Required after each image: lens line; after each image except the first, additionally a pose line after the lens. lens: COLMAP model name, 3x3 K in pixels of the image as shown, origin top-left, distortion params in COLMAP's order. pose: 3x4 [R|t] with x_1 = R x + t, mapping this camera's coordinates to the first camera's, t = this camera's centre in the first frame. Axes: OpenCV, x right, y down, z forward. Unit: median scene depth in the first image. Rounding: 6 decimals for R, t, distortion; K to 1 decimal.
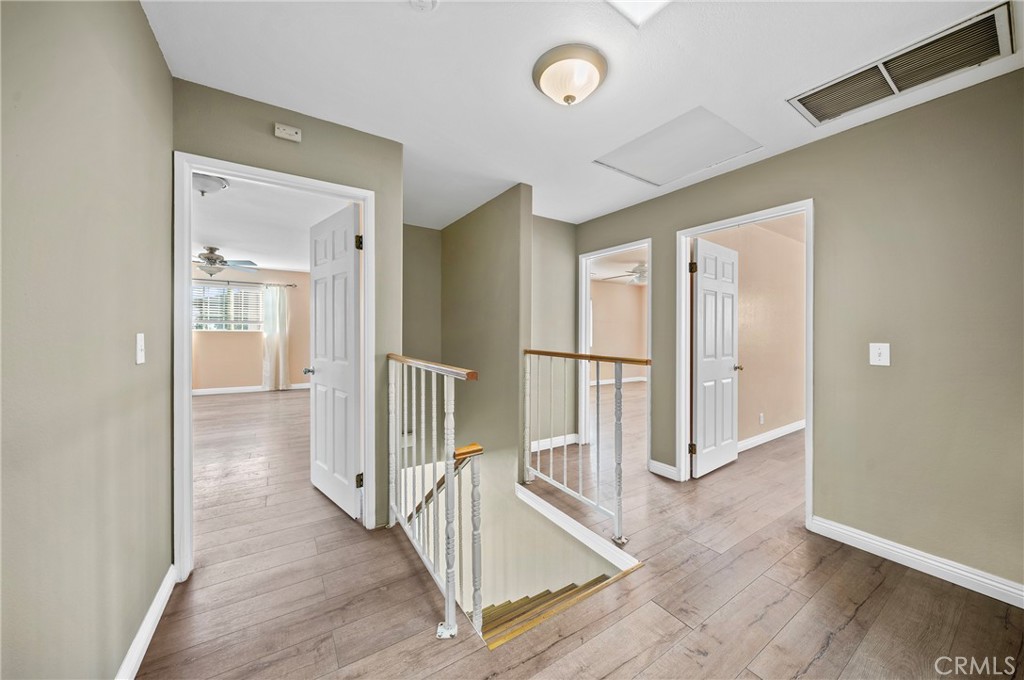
lens RADIAL K [[355.5, 0, 510.2], [0, 355.5, 335.4], [0, 0, 1]] dist [0.000005, 0.000010]
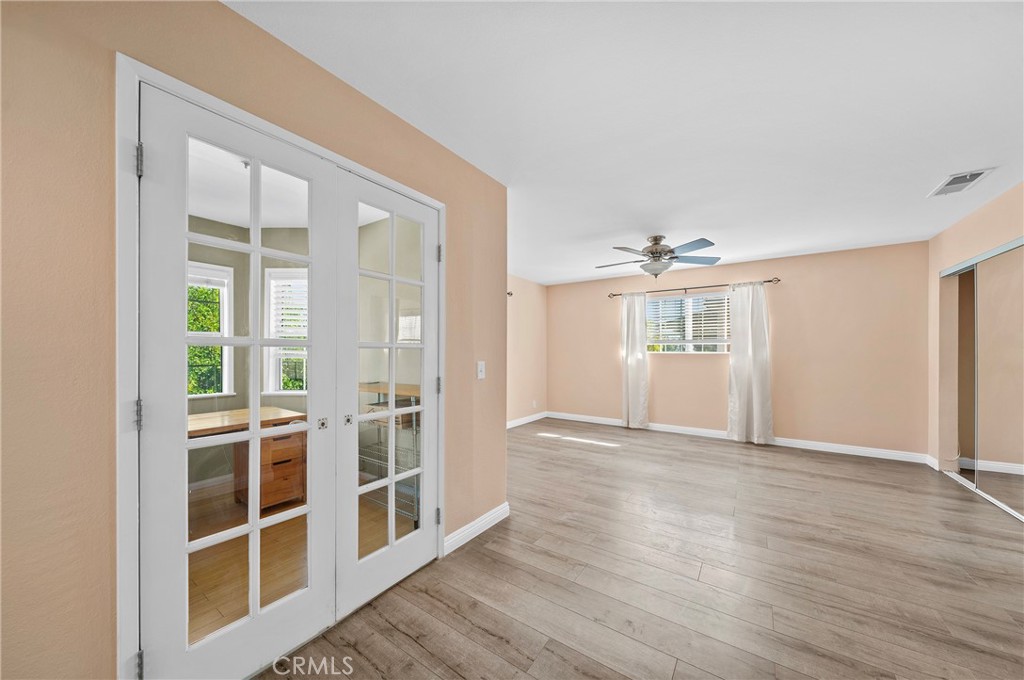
lens RADIAL K [[355.5, 0, 507.8], [0, 355.5, 350.5], [0, 0, 1]] dist [0.000005, 0.000010]
pose [[0.382933, -0.011009, -0.923711, -0.225625], [-0.005694, 0.999882, -0.014277, -0.004870], [0.923759, 0.010726, 0.382825, 0.345024]]
